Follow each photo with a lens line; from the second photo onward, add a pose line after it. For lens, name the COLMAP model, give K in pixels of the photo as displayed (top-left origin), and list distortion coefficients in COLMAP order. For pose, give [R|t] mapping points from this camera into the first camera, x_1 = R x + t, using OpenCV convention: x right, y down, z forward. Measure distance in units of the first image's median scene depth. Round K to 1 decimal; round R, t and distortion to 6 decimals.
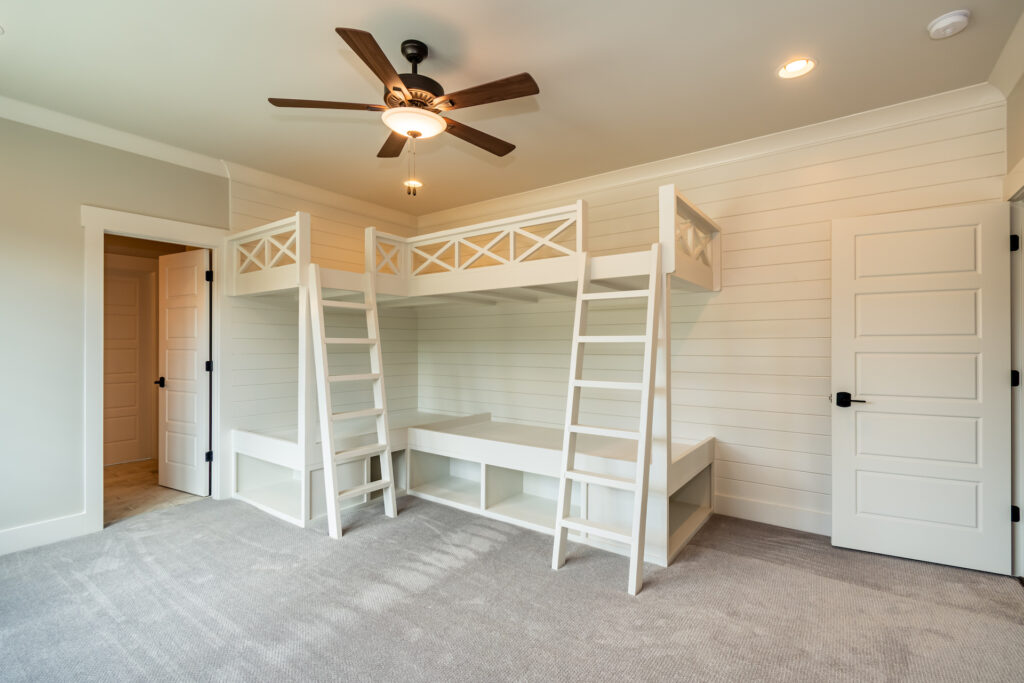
lens RADIAL K [[473.3, 0, 512.0], [0, 473.3, 341.5], [0, 0, 1]] dist [0.000552, 0.000132]
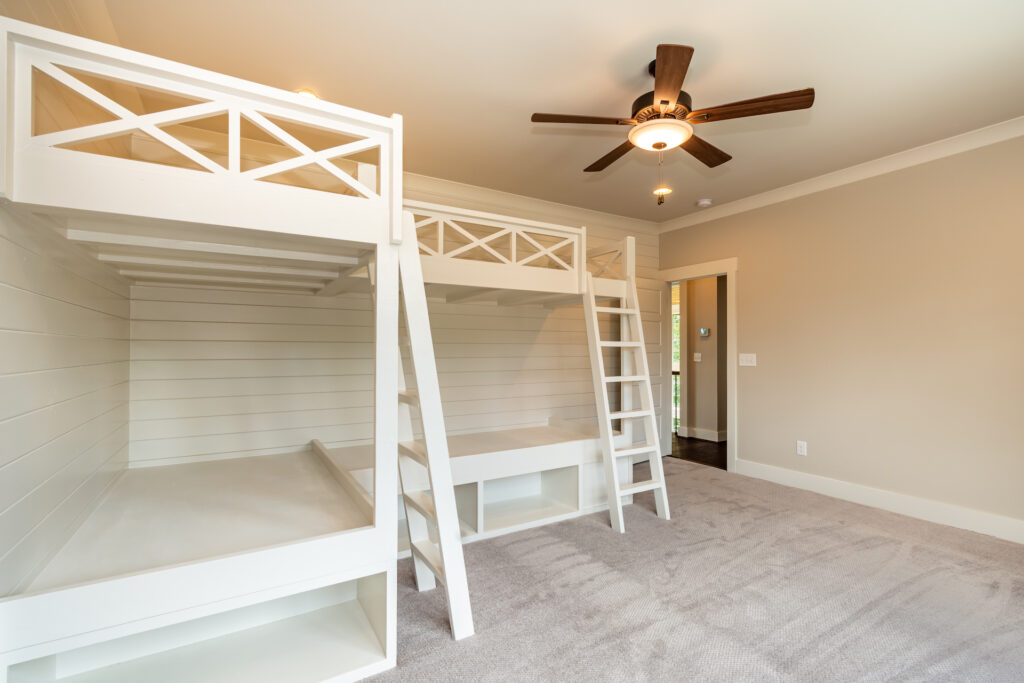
lens RADIAL K [[473.3, 0, 512.0], [0, 473.3, 341.5], [0, 0, 1]] dist [0.000552, 0.000132]
pose [[0.376038, 0.020621, 0.926375, -0.950145], [-0.005878, 0.999785, -0.019870, 0.013967], [-0.926586, 0.002027, 0.376078, 0.666725]]
